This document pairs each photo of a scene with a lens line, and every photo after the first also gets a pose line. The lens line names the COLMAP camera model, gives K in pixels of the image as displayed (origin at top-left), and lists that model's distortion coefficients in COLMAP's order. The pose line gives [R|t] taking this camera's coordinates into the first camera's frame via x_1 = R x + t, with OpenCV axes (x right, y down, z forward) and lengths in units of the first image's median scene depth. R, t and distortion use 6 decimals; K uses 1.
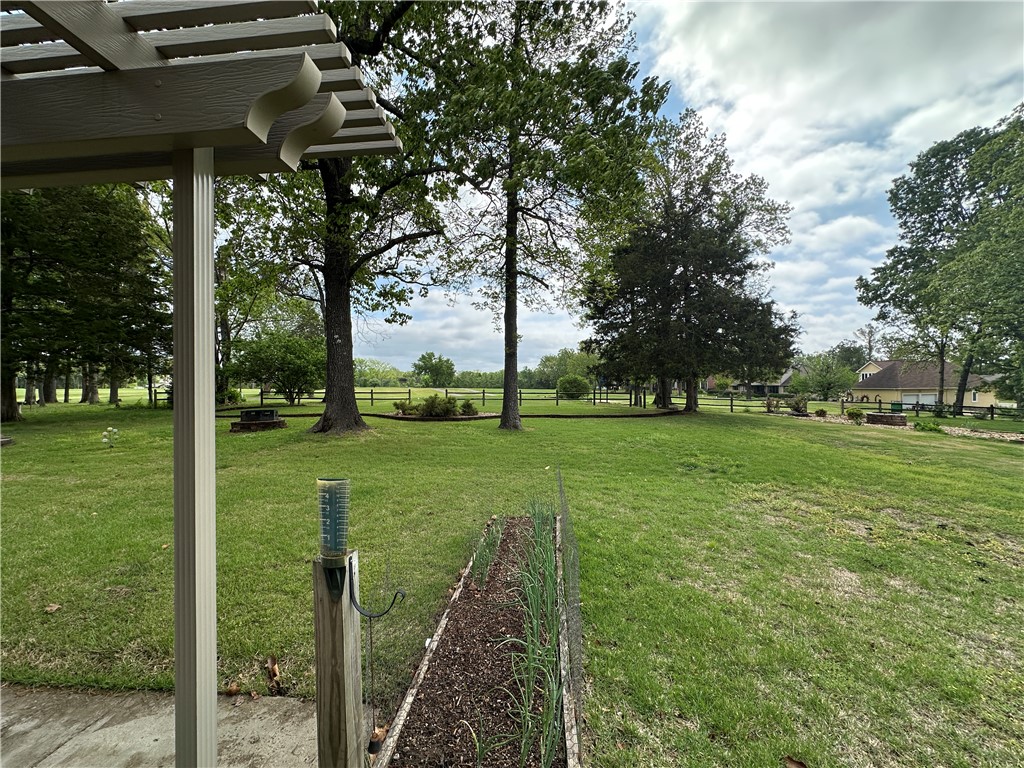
lens RADIAL K [[408.0, 0, 511.4], [0, 408.0, 386.3], [0, 0, 1]] dist [-0.000325, -0.000011]
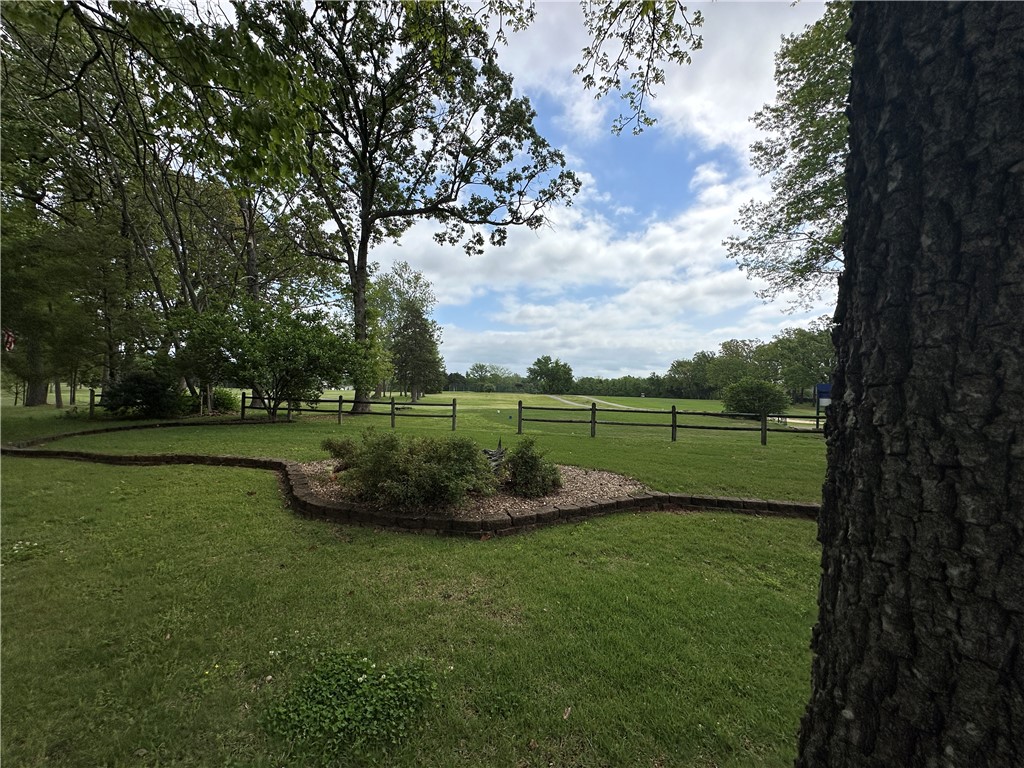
lens RADIAL K [[408.0, 0, 518.1], [0, 408.0, 388.6], [0, 0, 1]] dist [-0.000325, -0.000011]
pose [[0.960941, 0.017658, -0.276190, -0.026357], [-0.020589, 0.999758, -0.007717, -0.005489], [0.275987, 0.013102, 0.961072, 0.692579]]
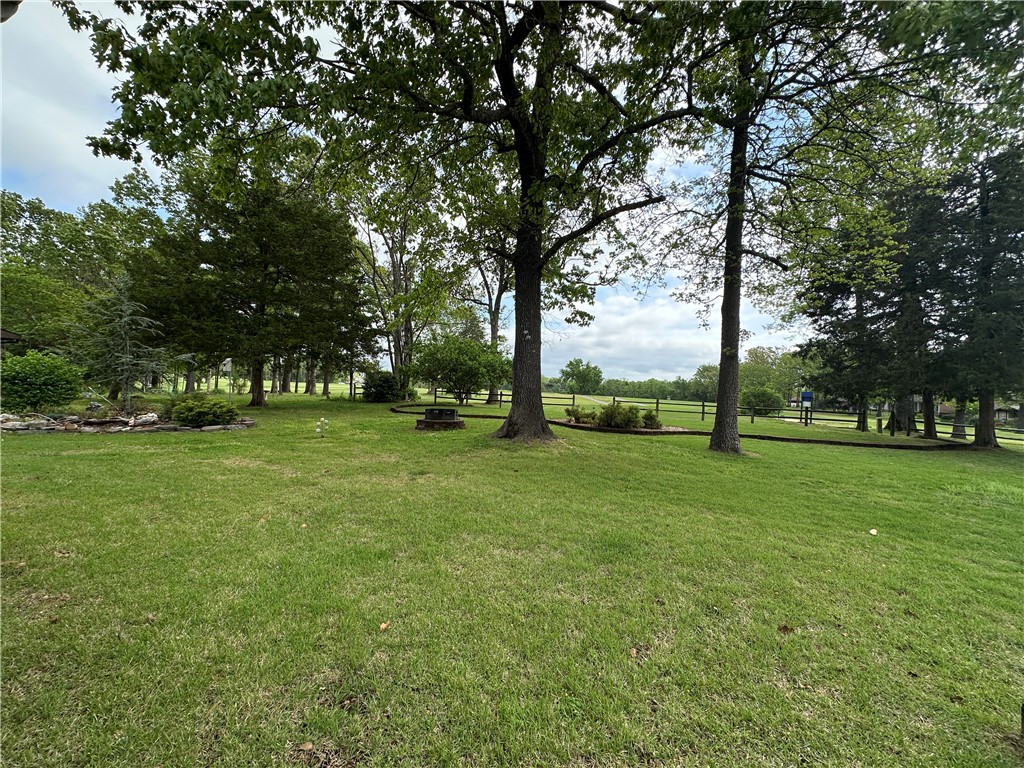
lens RADIAL K [[408.0, 0, 512.4], [0, 408.0, 387.0], [0, 0, 1]] dist [-0.000325, -0.000011]
pose [[0.940714, 0.040125, -0.336819, -0.092022], [-0.045553, 0.998928, -0.008223, 0.004221], [0.336128, 0.023079, 0.941534, 0.092022]]
